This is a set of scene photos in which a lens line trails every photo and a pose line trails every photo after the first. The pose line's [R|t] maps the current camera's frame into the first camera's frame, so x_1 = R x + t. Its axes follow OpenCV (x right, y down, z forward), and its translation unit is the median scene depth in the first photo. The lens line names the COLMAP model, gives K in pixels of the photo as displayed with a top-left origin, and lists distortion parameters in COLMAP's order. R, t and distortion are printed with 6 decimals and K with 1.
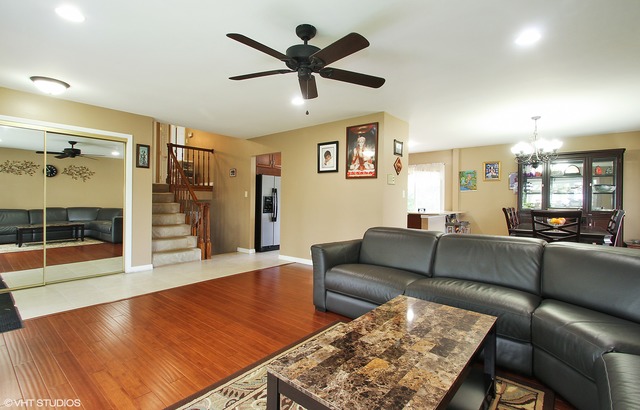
lens RADIAL K [[298.0, 0, 323.4], [0, 298.0, 201.9], [0, 0, 1]] dist [-0.003140, -0.000198]
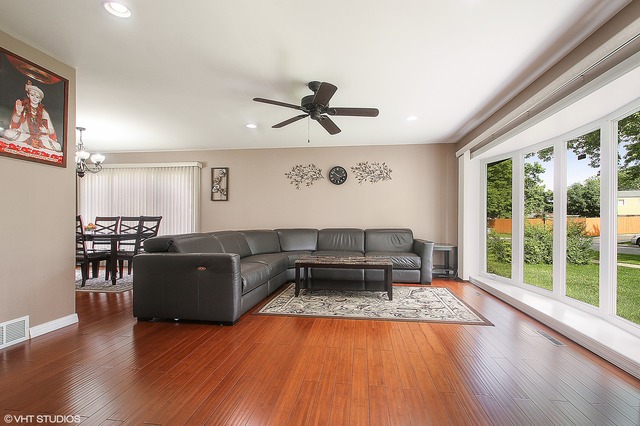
lens RADIAL K [[311.8, 0, 323.7], [0, 311.8, 216.3], [0, 0, 1]] dist [0.003355, -0.000063]
pose [[-0.538732, -0.002385, 0.842474, -0.646621], [-0.002114, 0.999997, 0.001480, 0.020331], [-0.842474, -0.000984, -0.538735, 0.858584]]
